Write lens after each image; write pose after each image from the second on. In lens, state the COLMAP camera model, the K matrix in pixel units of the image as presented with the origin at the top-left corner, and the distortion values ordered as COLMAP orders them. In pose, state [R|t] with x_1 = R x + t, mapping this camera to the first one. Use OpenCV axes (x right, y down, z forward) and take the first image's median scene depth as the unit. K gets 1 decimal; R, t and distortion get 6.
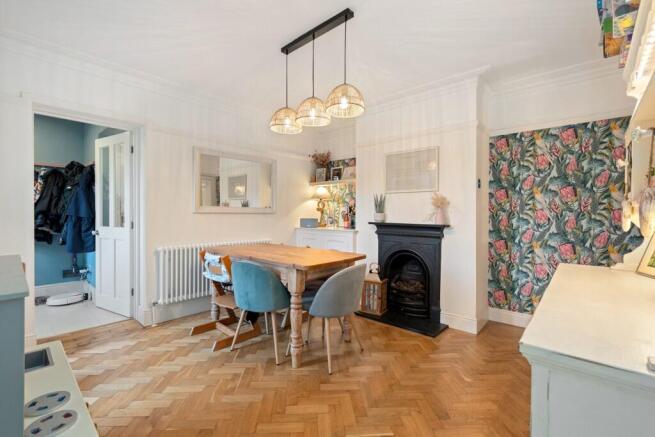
lens RADIAL K [[295.3, 0, 327.5], [0, 295.3, 217.4], [0, 0, 1]] dist [-0.002558, -0.000041]
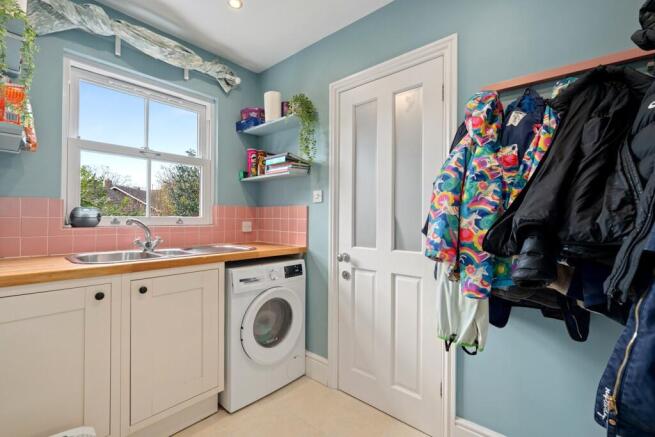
lens RADIAL K [[295.3, 0, 327.5], [0, 295.3, 218.0], [0, 0, 1]] dist [-0.002558, -0.000041]
pose [[0.036218, 0.003997, -0.999336, -0.707625], [-0.016361, 0.999860, 0.003406, -0.023264], [0.999210, 0.016227, 0.036279, 0.793283]]
